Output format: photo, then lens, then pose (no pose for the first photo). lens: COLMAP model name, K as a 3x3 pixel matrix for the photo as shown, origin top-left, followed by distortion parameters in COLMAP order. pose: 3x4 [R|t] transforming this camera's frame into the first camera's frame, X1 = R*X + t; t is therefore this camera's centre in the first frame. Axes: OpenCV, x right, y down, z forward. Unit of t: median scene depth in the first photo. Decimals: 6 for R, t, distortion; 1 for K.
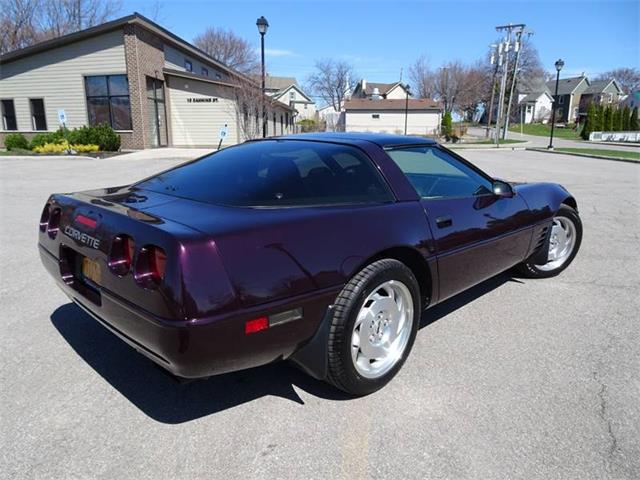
lens RADIAL K [[456.0, 0, 322.2], [0, 456.0, 238.3], [0, 0, 1]] dist [0.013578, 0.002062]
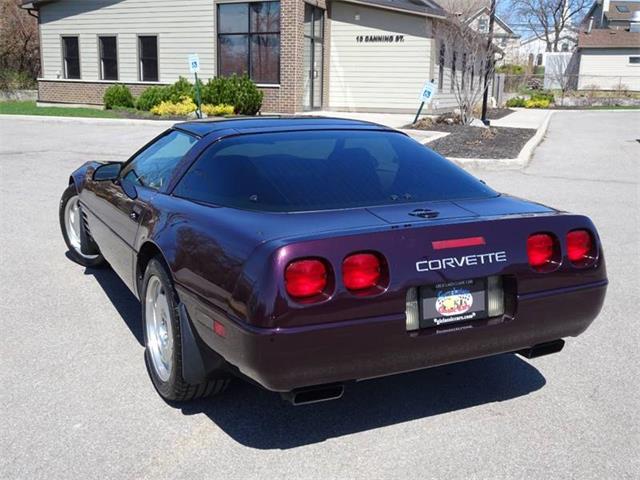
lens RADIAL K [[728.4, 0, 322.5], [0, 728.4, 239.5], [0, 0, 1]] dist [0.074251, 0.010447]
pose [[0.970526, 0.067950, -0.231218, -0.081386], [-0.071517, 0.997414, -0.007070, -0.005626], [0.230140, 0.023398, 0.972876, -0.020052]]
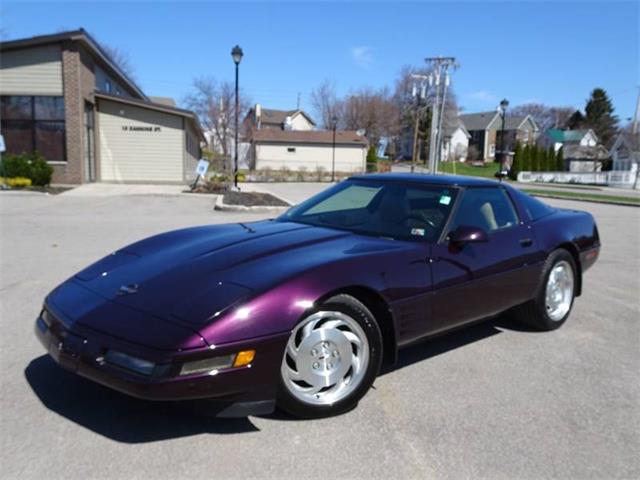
lens RADIAL K [[593.9, 0, 319.4], [0, 593.9, 239.6], [0, 0, 1]] dist [0.077233, 0.011947]
pose [[0.972501, -0.010218, 0.232675, -0.201023], [0.035011, 0.994099, -0.102675, 0.030496], [-0.230253, 0.107997, 0.967119, -0.137376]]
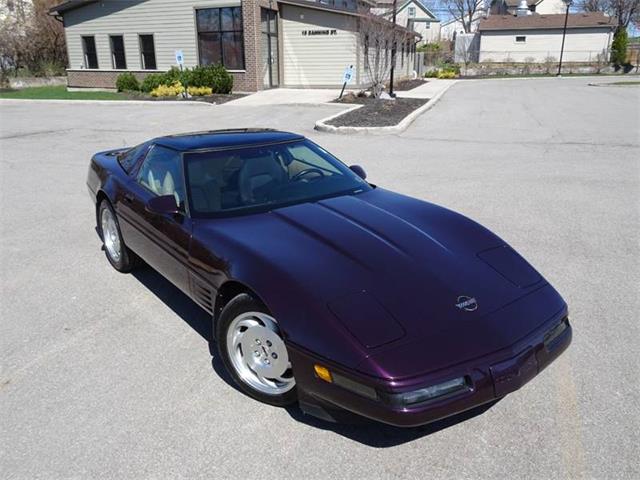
lens RADIAL K [[554.0, 0, 321.7], [0, 554.0, 239.2], [0, 0, 1]] dist [0.035885, 0.003653]
pose [[0.979768, 0.053263, -0.192917, -0.030962], [-0.035177, 0.994760, 0.095995, -0.011726], [0.197019, -0.087267, 0.976508, -0.071272]]
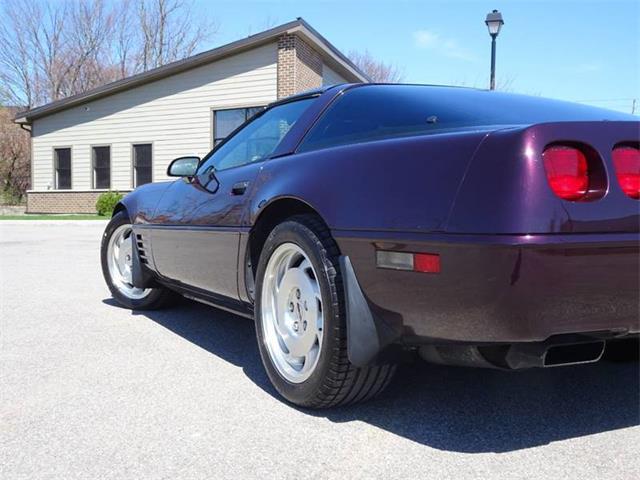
lens RADIAL K [[728.4, 0, 322.5], [0, 728.4, 239.5], [0, 0, 1]] dist [0.074251, 0.010447]
pose [[0.978542, 0.009909, -0.205810, -0.119173], [-0.047152, 0.983107, -0.176853, 0.022594], [0.200581, 0.182763, 0.962479, 0.008016]]
